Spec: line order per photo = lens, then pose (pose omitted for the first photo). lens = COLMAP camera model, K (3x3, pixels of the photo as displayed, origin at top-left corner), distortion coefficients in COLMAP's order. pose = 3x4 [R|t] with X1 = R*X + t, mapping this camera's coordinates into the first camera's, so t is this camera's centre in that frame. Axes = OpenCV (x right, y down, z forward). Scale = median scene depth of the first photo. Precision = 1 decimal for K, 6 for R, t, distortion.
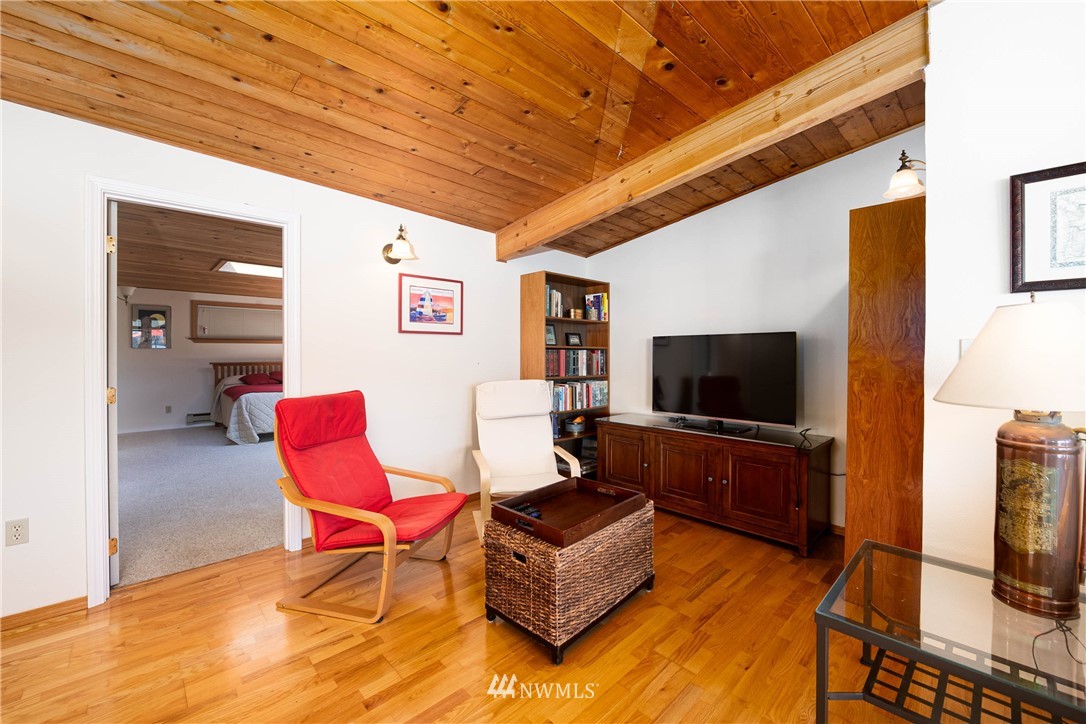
lens RADIAL K [[431.9, 0, 548.8], [0, 431.9, 354.3], [0, 0, 1]] dist [-0.012586, -0.000186]
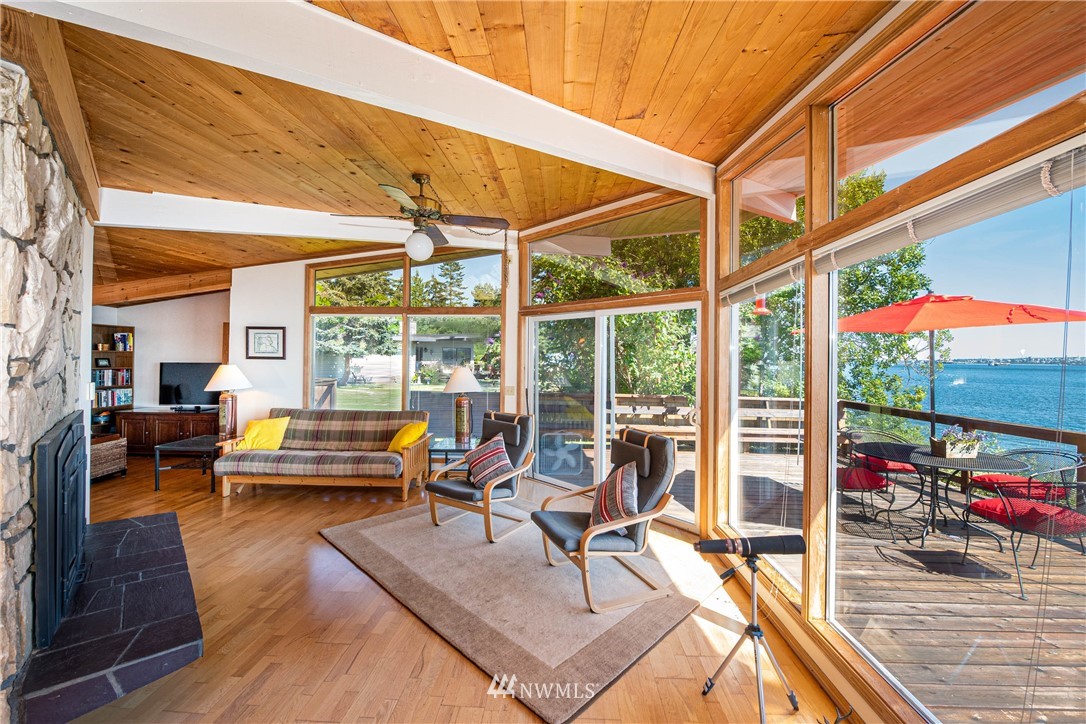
lens RADIAL K [[435.8, 0, 544.8], [0, 435.8, 356.8], [0, 0, 1]] dist [-0.013650, -0.000251]
pose [[0.721044, 0.009273, 0.692827, 0.142171], [-0.006795, 0.999957, -0.006312, -0.059237], [-0.692856, -0.000156, 0.721076, -1.268755]]
